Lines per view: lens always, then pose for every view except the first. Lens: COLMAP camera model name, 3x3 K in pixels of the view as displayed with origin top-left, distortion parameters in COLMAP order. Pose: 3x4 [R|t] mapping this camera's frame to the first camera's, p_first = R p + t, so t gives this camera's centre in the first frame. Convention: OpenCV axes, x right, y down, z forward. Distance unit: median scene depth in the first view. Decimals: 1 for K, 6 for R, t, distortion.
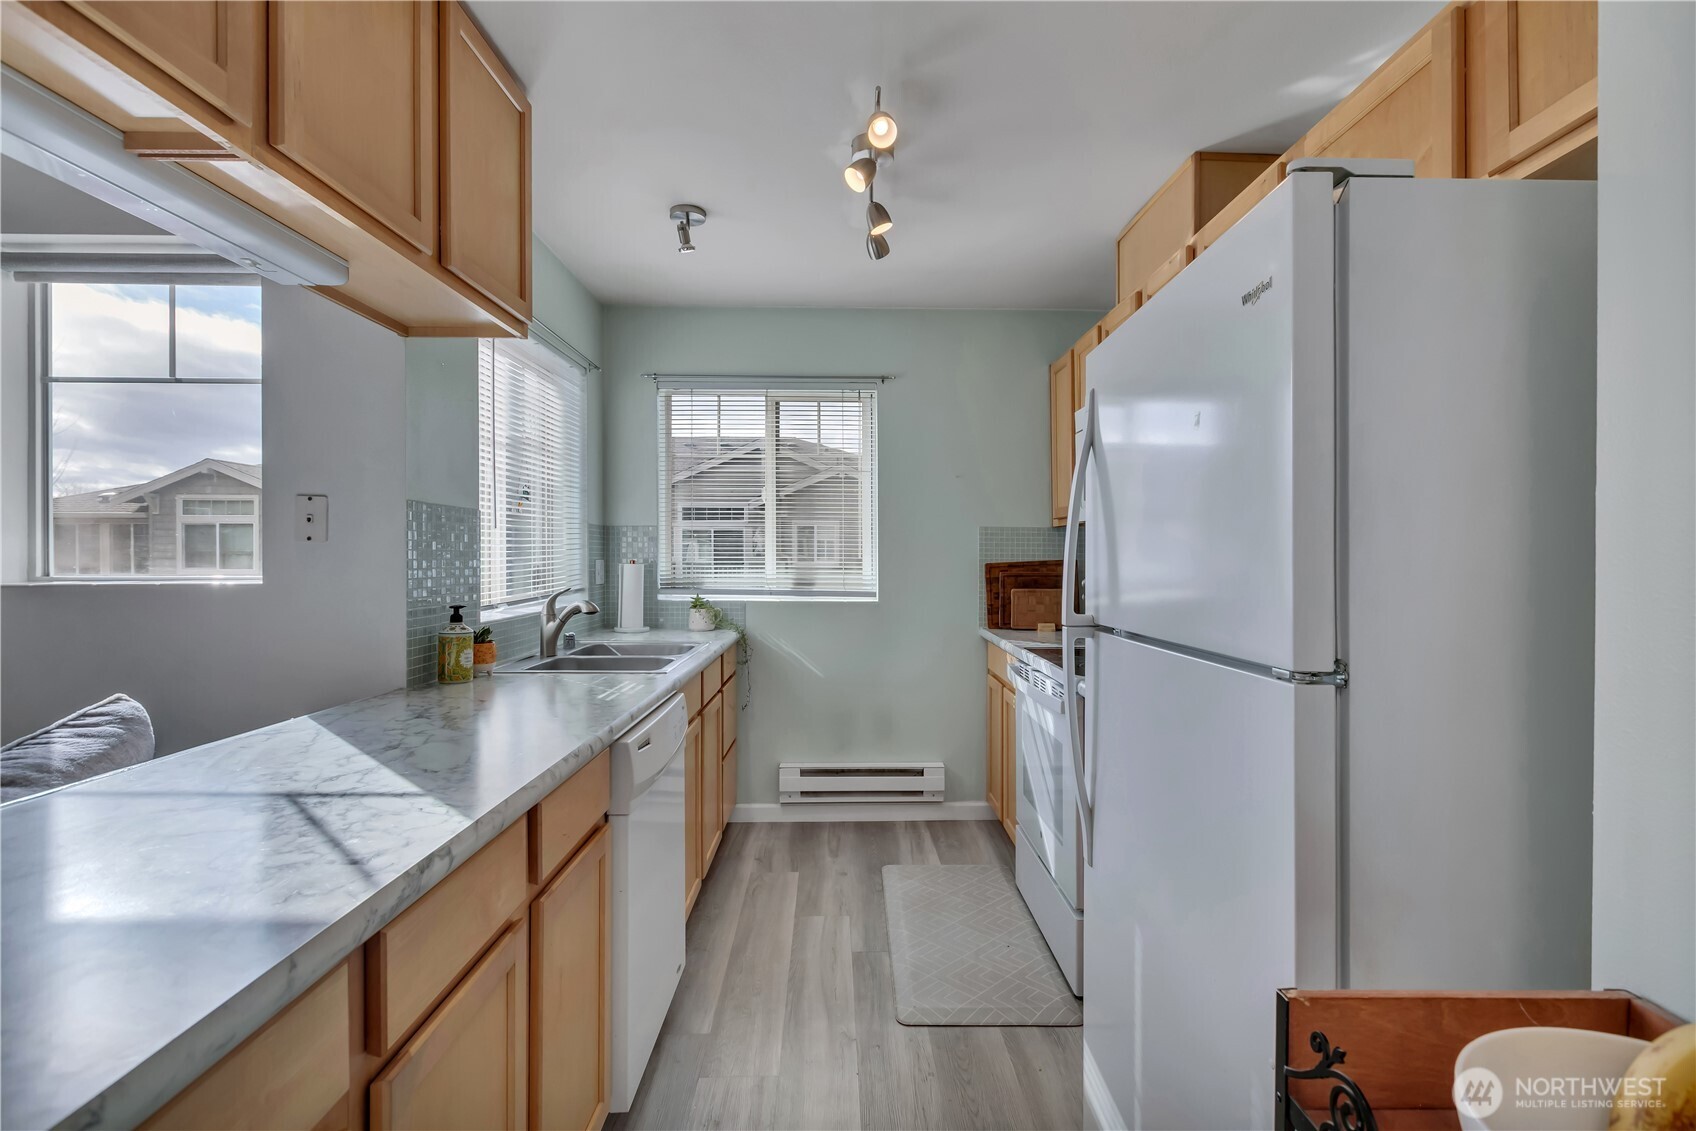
lens RADIAL K [[783.8, 0, 848.0], [0, 783.8, 565.5], [0, 0, 1]] dist [0.000892, 0.000545]
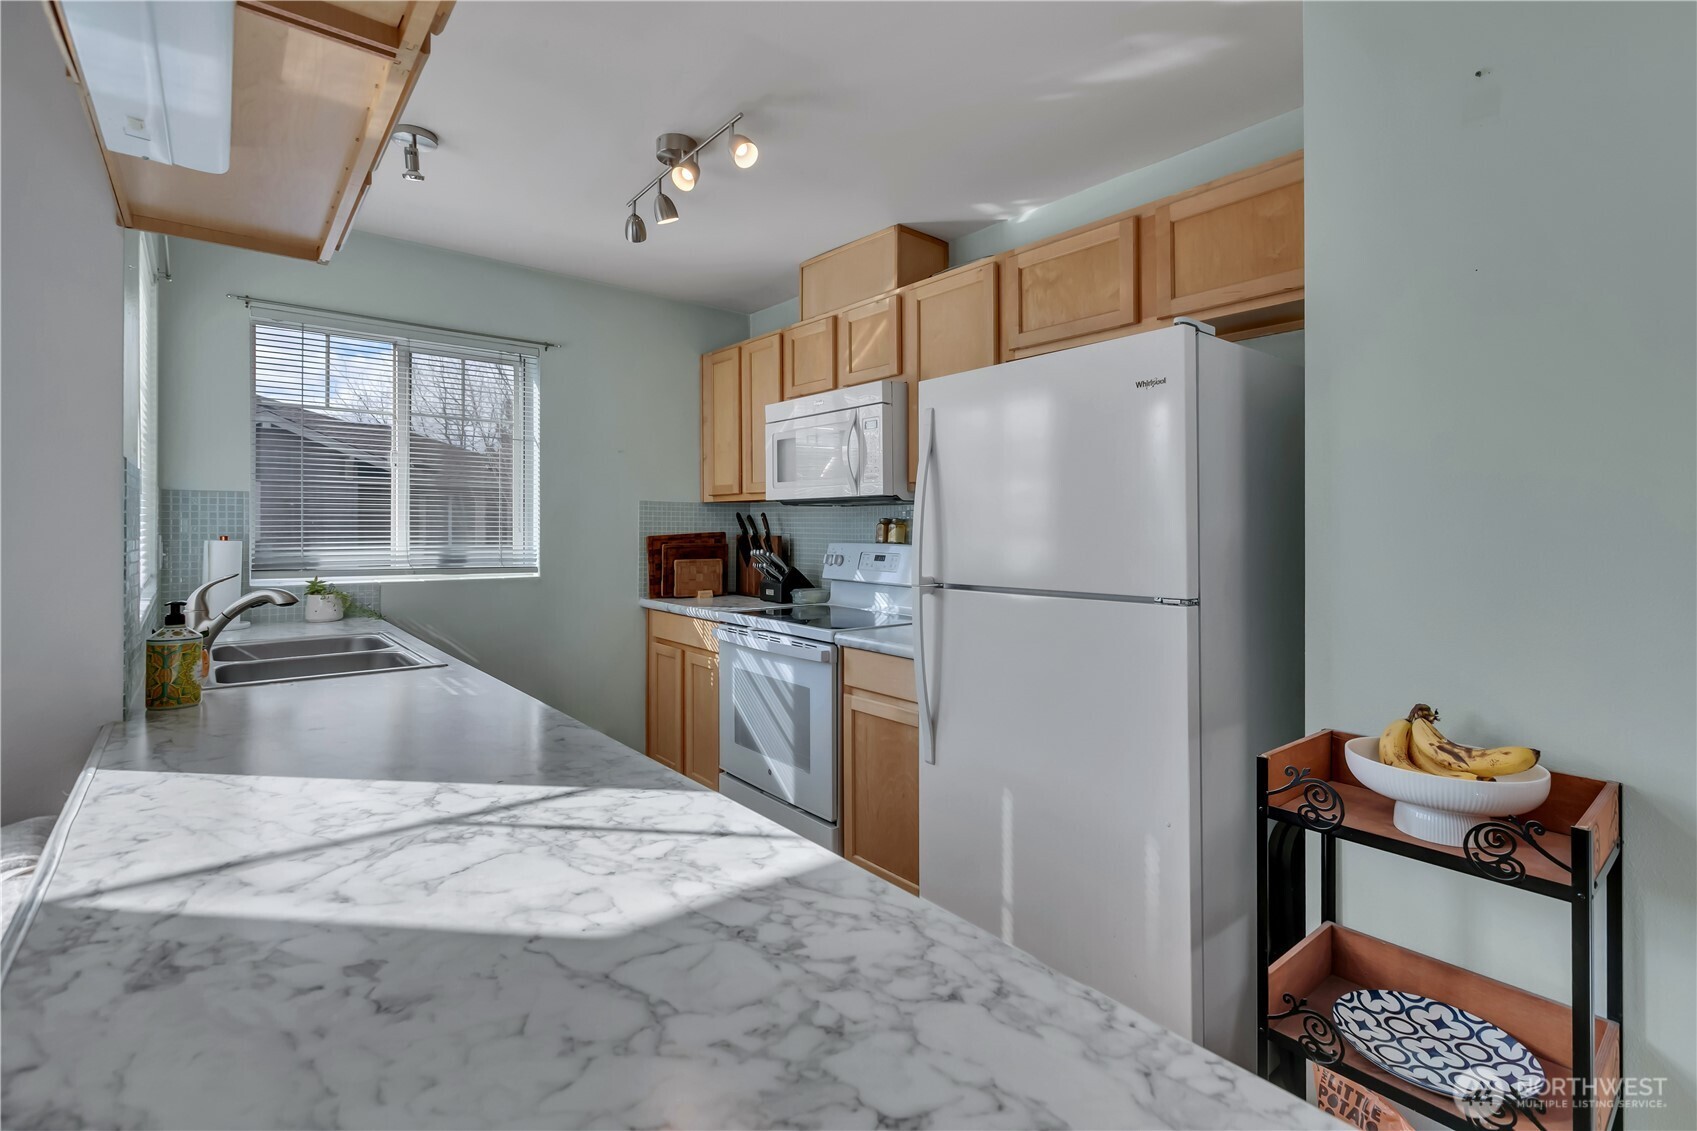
lens RADIAL K [[784.4, 0, 846.8], [0, 784.4, 537.7], [0, 0, 1]] dist [0.001443, 0.000056]
pose [[0.780927, -0.009200, 0.624555, -0.377300], [0.006534, 0.999957, 0.006559, -0.008042], [-0.624589, -0.001041, 0.780953, 0.024823]]
